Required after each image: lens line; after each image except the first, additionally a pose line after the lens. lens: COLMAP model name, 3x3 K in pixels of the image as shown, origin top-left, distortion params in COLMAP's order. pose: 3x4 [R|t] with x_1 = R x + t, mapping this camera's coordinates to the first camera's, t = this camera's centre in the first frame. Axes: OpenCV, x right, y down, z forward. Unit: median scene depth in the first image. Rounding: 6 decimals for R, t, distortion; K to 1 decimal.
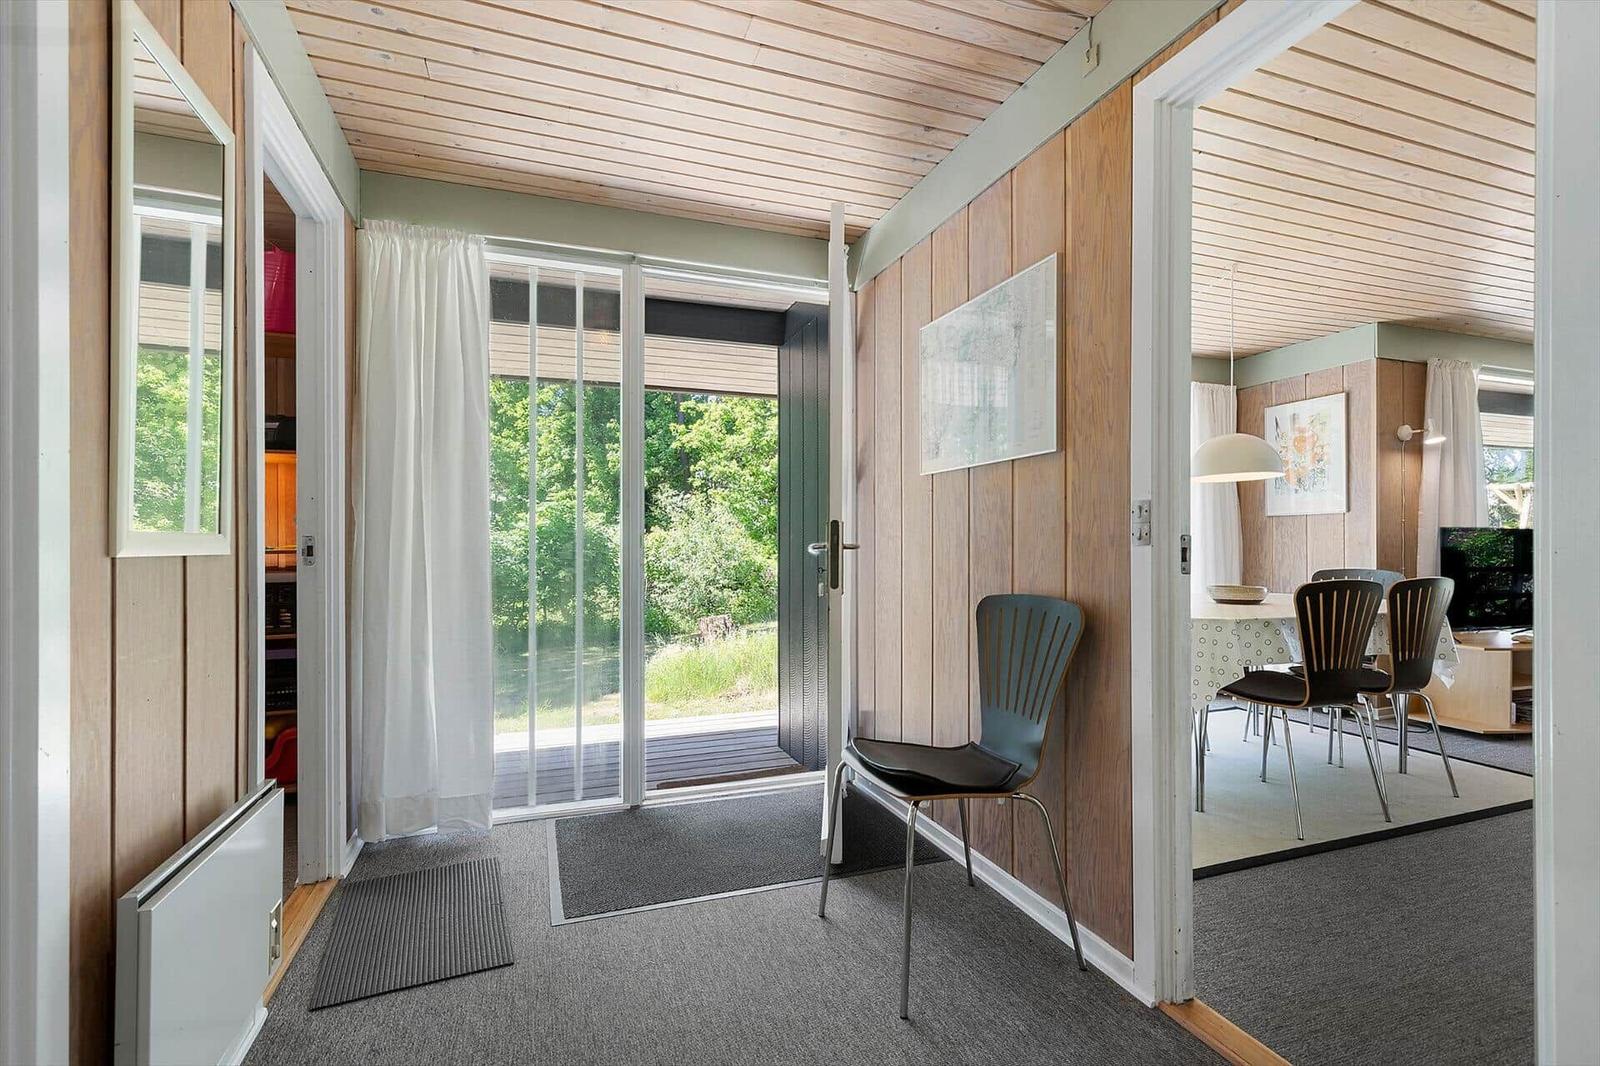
lens RADIAL K [[738.0, 0, 805.3], [0, 738.0, 550.1], [0, 0, 1]] dist [0.007476, 0.000695]
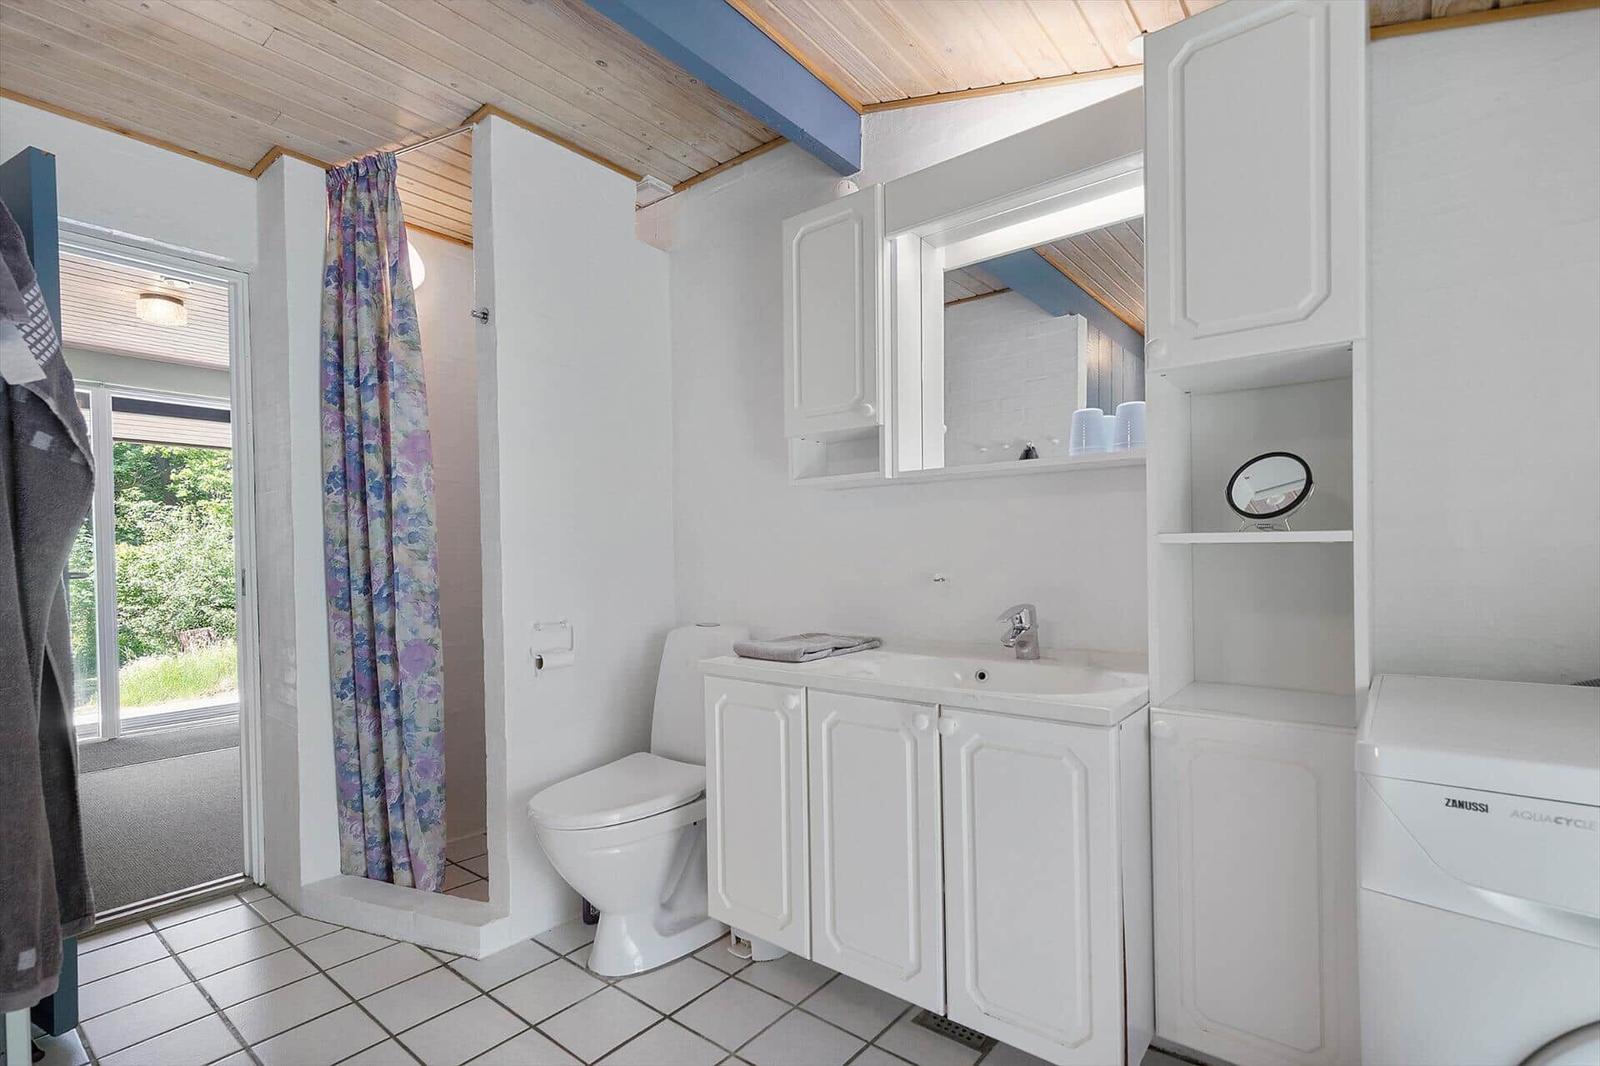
lens RADIAL K [[738.0, 0, 805.3], [0, 738.0, 550.1], [0, 0, 1]] dist [0.007476, 0.000695]
pose [[0.854099, -0.018285, 0.519789, 0.033970], [0.022804, 0.999737, -0.002302, -0.001737], [-0.519610, 0.013820, 0.854292, -0.179559]]
